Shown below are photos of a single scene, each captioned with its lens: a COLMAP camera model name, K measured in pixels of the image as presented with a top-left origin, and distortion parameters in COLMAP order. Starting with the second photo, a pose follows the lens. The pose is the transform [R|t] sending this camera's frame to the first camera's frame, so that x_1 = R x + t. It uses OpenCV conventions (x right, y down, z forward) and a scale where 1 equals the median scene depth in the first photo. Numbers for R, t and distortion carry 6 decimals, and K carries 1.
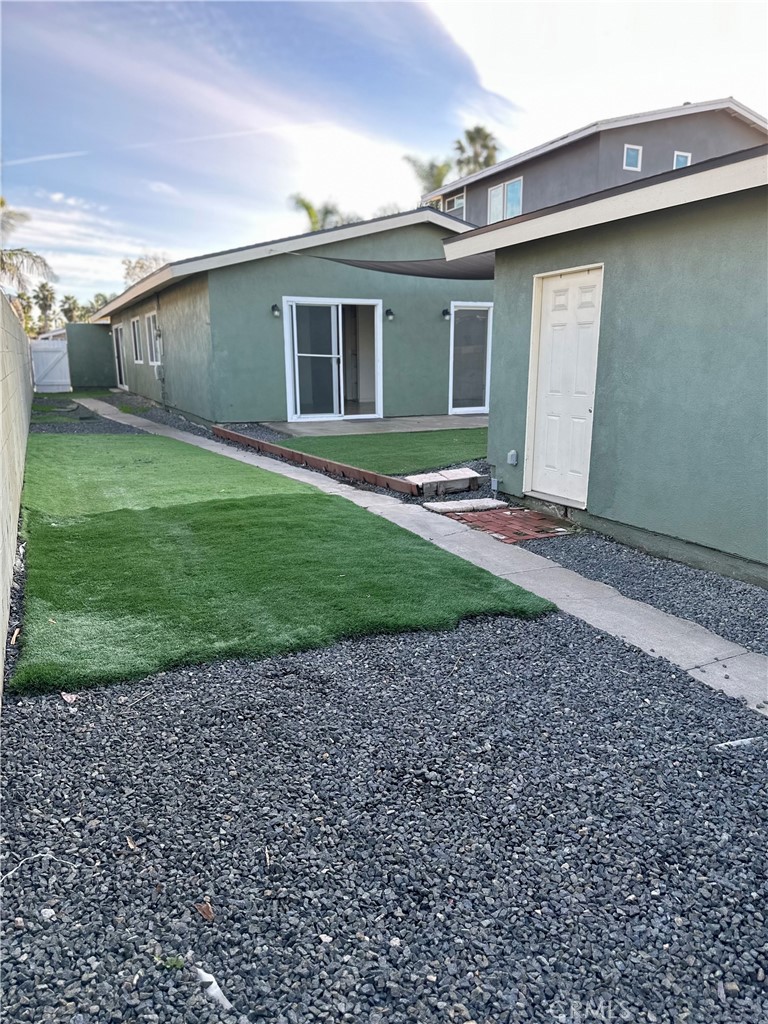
lens RADIAL K [[715.7, 0, 384.0], [0, 715.7, 512.0], [0, 0, 1]] dist [0.106059, -0.142323]
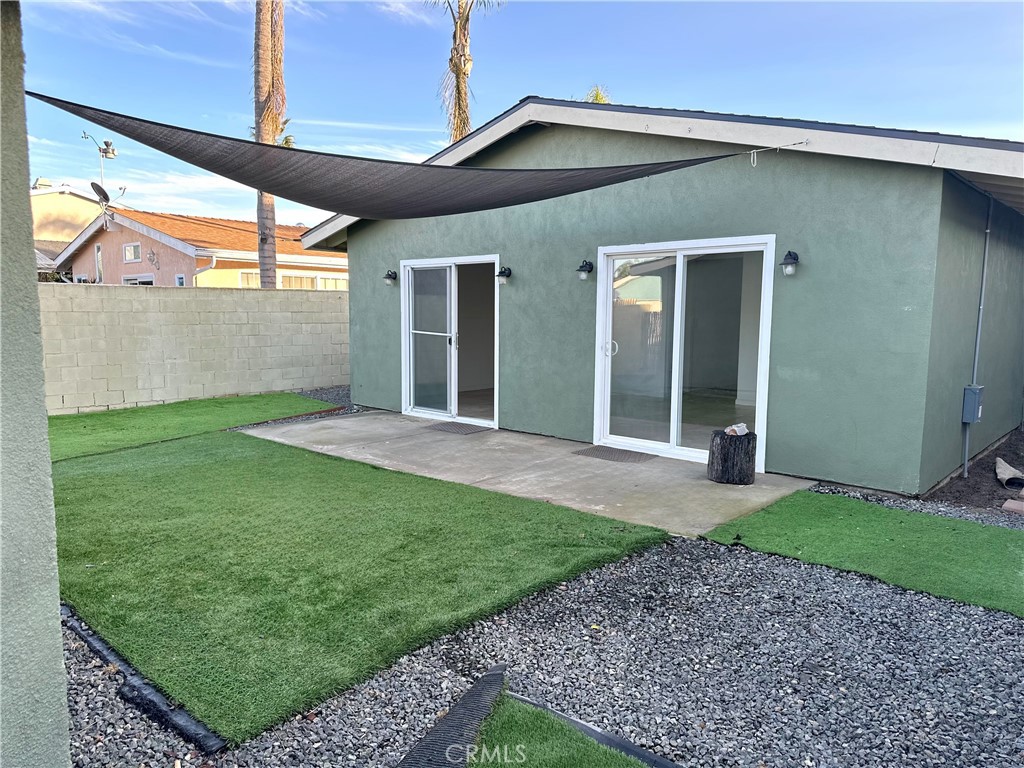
lens RADIAL K [[715.7, 0, 517.9], [0, 715.7, 387.9], [0, 0, 1]] dist [0.106059, -0.142323]
pose [[0.361265, 0.099624, -0.927126, 0.630849], [-0.211743, 0.977067, 0.022482, -0.195734], [0.908104, 0.188191, 0.374074, 0.805871]]
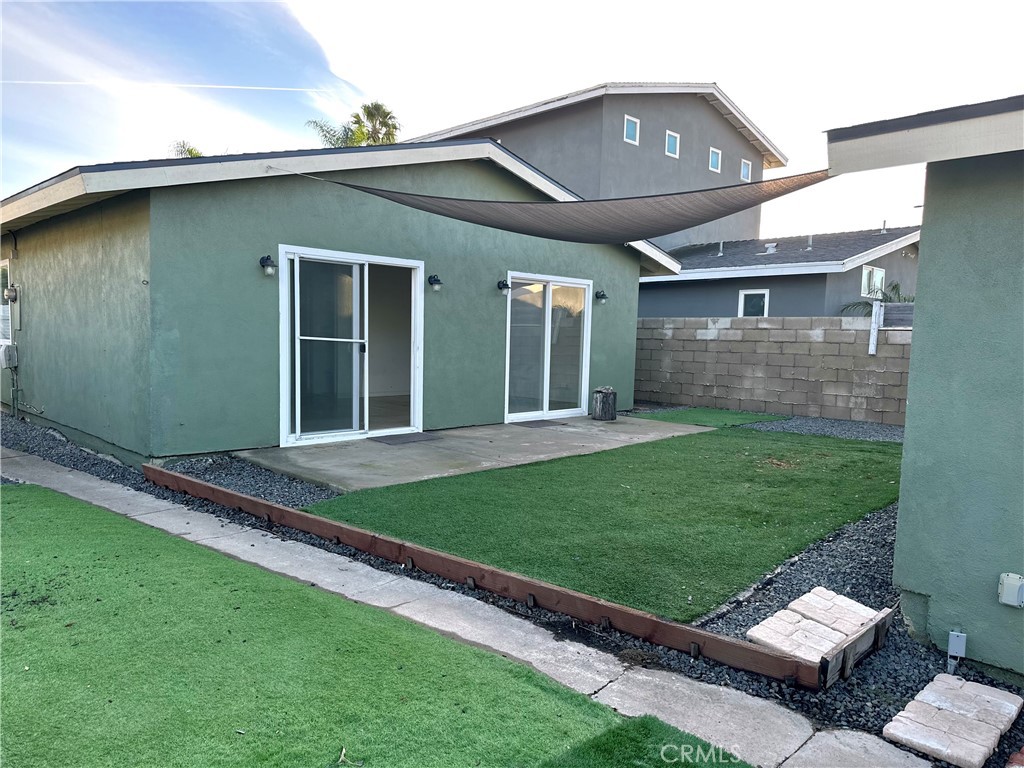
lens RADIAL K [[715.7, 0, 517.9], [0, 715.7, 387.9], [0, 0, 1]] dist [0.106059, -0.142323]
pose [[0.938359, -0.002650, 0.345653, -0.155225], [0.048332, 0.991153, -0.123610, -0.090163], [-0.342268, 0.132696, 0.930185, 0.365566]]
